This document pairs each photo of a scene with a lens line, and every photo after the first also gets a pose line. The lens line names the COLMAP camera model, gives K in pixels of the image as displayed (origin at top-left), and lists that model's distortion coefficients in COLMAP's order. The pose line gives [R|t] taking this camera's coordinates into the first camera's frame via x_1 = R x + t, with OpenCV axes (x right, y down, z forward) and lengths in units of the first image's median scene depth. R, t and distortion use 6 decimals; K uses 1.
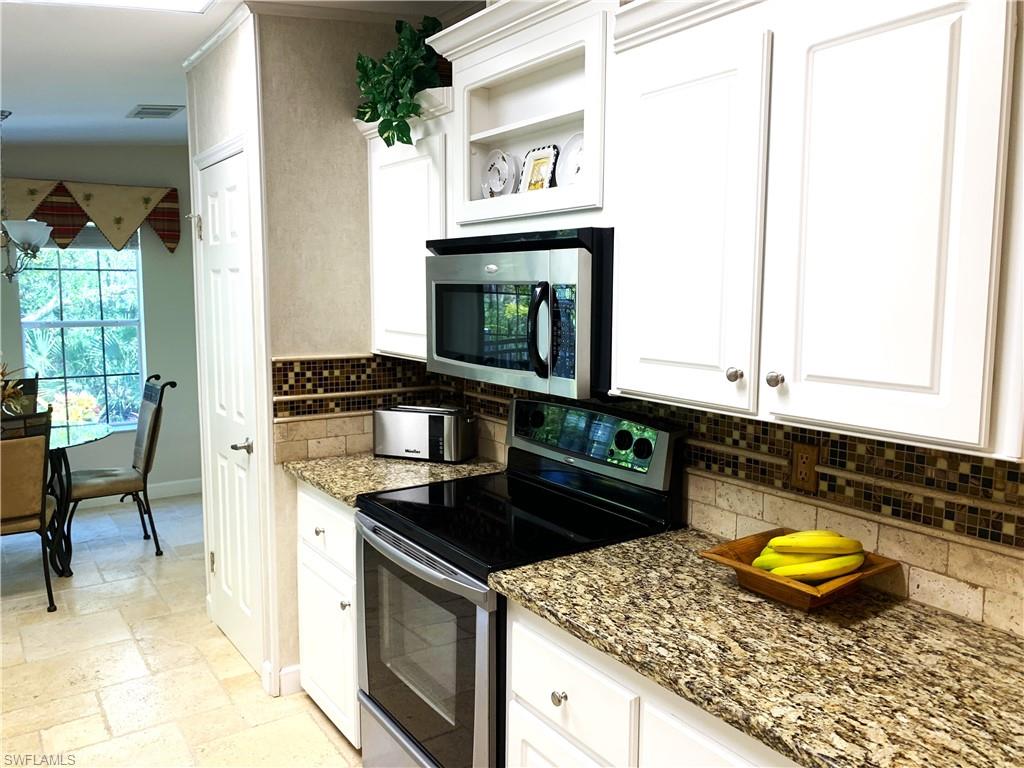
lens RADIAL K [[786.5, 0, 514.6], [0, 786.5, 375.7], [0, 0, 1]] dist [0.039418, -0.056444]
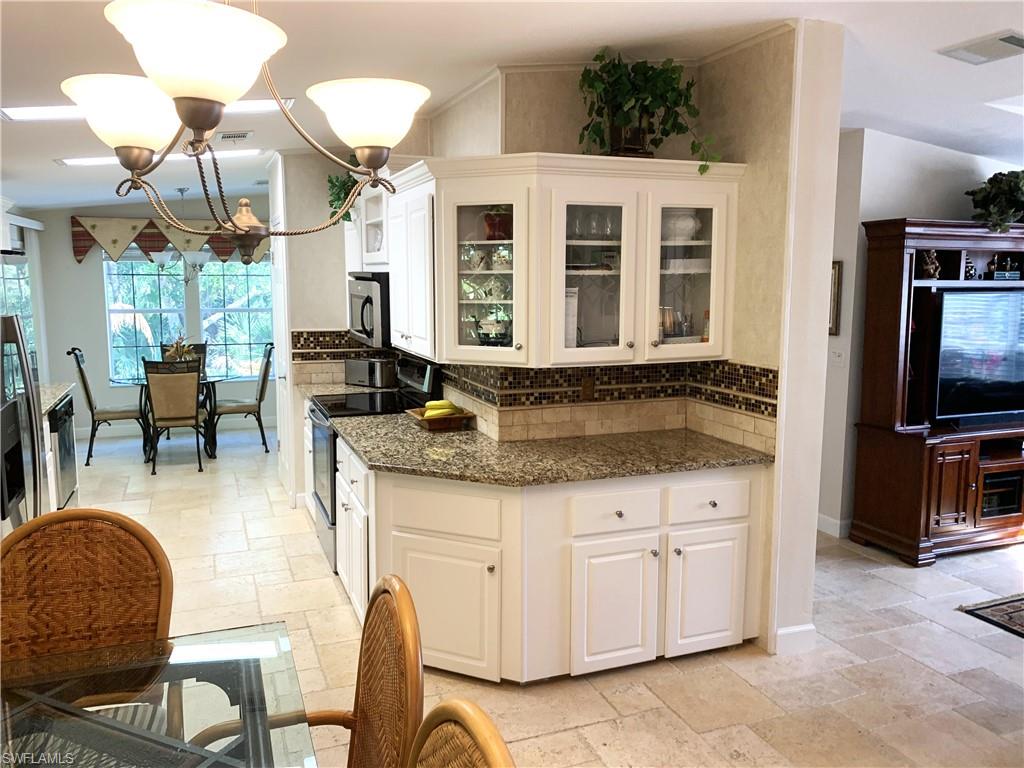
lens RADIAL K [[796.9, 0, 507.6], [0, 796.9, 375.2], [0, 0, 1]] dist [0.071135, -0.121256]
pose [[0.970356, 0.029502, -0.239871, 0.658586], [-0.026467, 0.999524, 0.015866, 0.042102], [0.240225, -0.009047, 0.970675, -0.753555]]
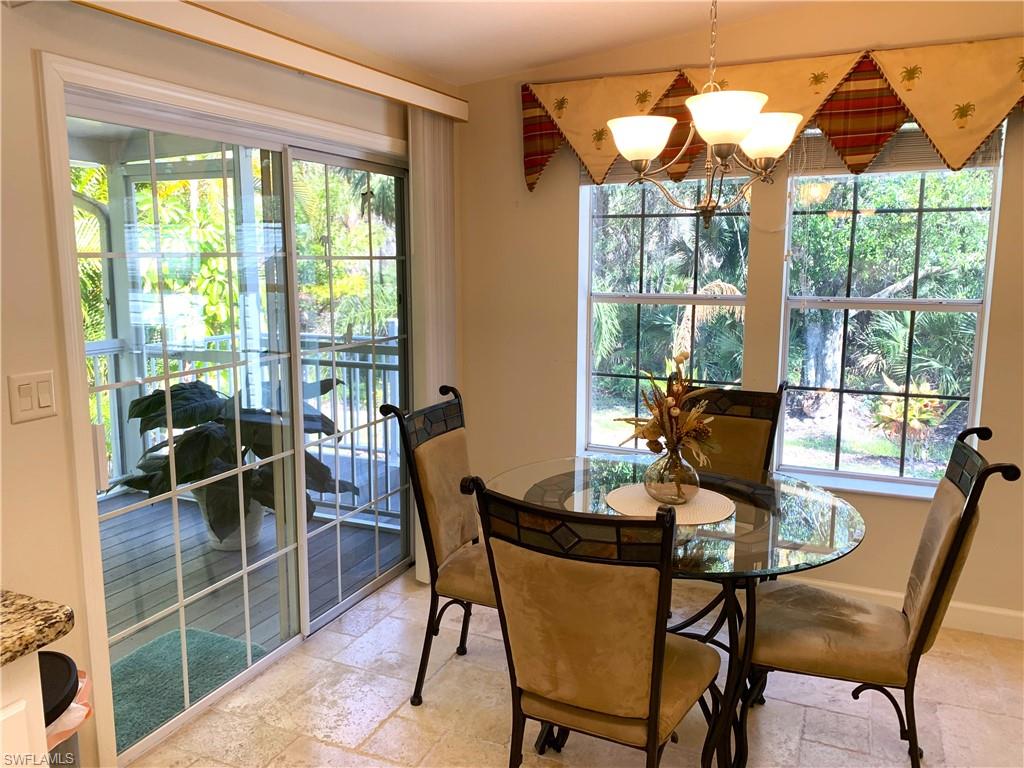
lens RADIAL K [[786.5, 0, 514.6], [0, 786.5, 375.7], [0, 0, 1]] dist [0.039418, -0.056444]
pose [[0.520240, 0.126138, -0.844653, -0.343569], [-0.091682, 0.991566, 0.091609, -0.078552], [0.849085, 0.029781, 0.527417, 0.862875]]
